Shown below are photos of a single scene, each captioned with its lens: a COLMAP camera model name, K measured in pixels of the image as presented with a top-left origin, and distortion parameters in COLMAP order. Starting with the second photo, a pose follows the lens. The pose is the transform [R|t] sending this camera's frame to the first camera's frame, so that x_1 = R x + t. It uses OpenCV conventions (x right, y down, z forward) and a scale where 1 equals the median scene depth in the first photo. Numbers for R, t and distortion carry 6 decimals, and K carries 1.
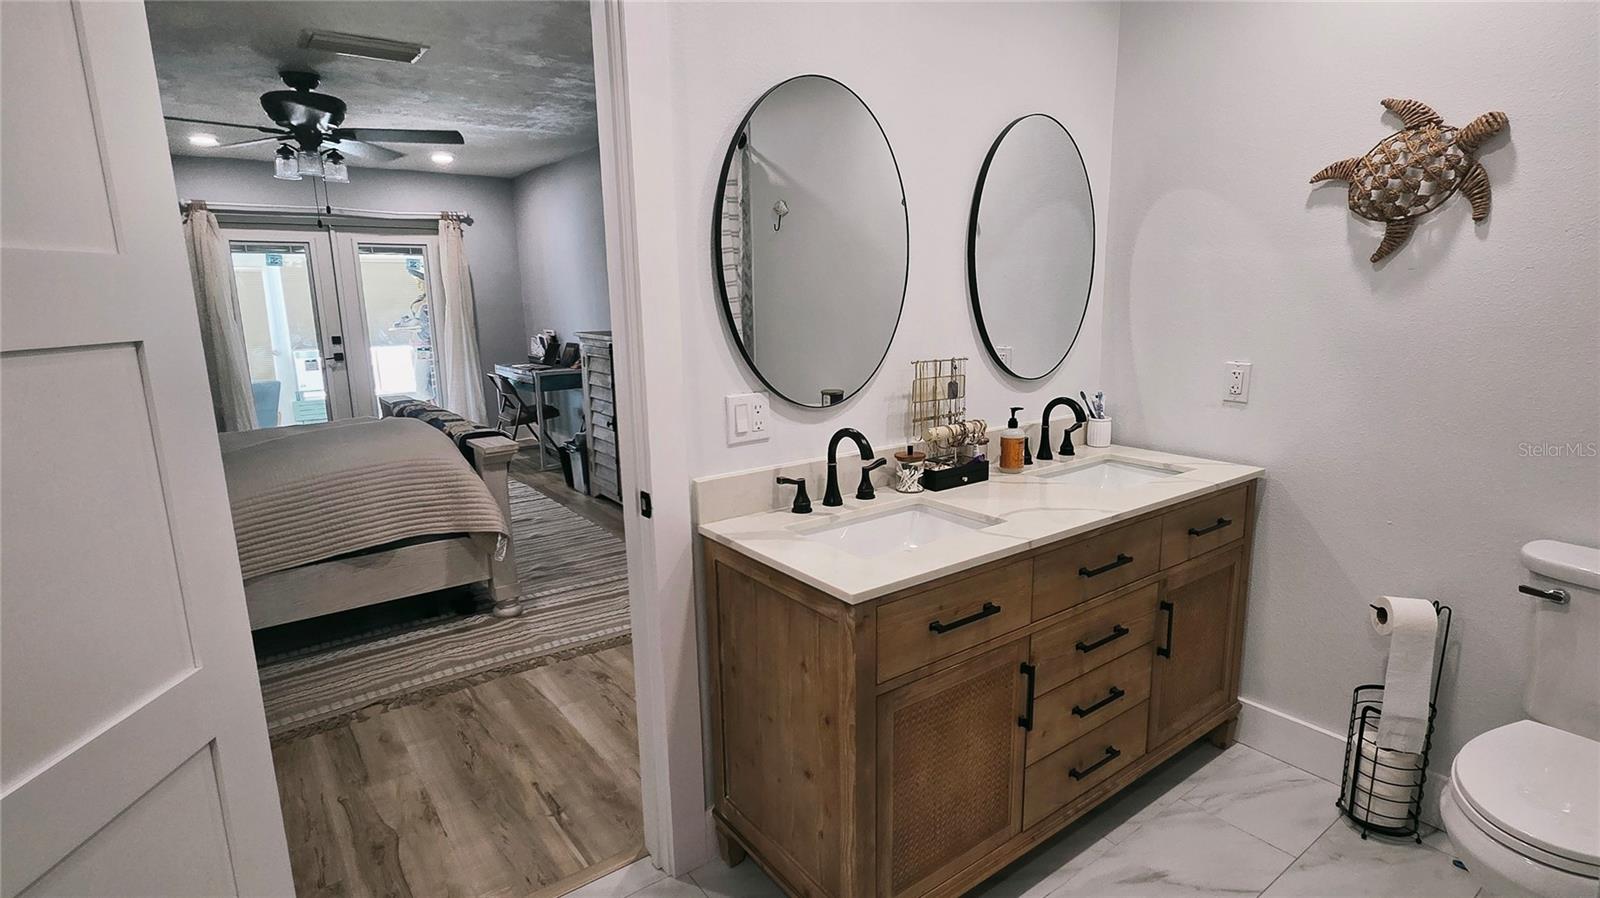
lens RADIAL K [[823.6, 0, 846.5], [0, 823.6, 452.3], [0, 0, 1]] dist [0.000472, 0.000514]
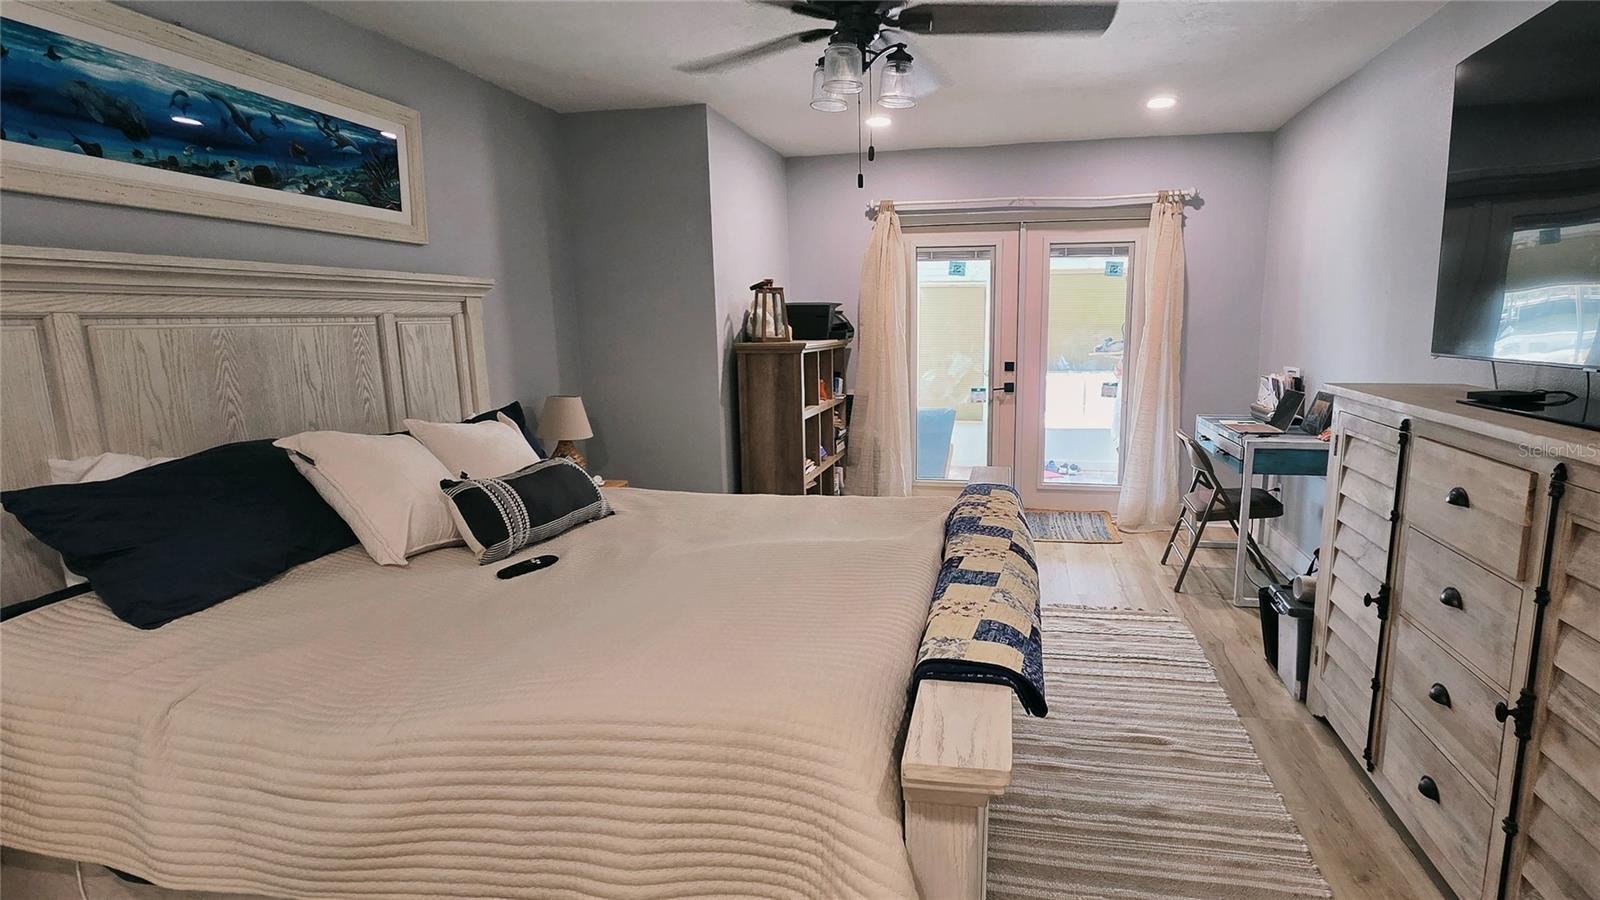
lens RADIAL K [[823.6, 0, 846.5], [0, 823.6, 453.3], [0, 0, 1]] dist [0.000472, 0.000514]
pose [[0.644419, 0.130925, -0.753381, -0.111626], [-0.148379, 0.987917, 0.044765, -0.067403], [0.750139, 0.082938, 0.656059, 0.376161]]
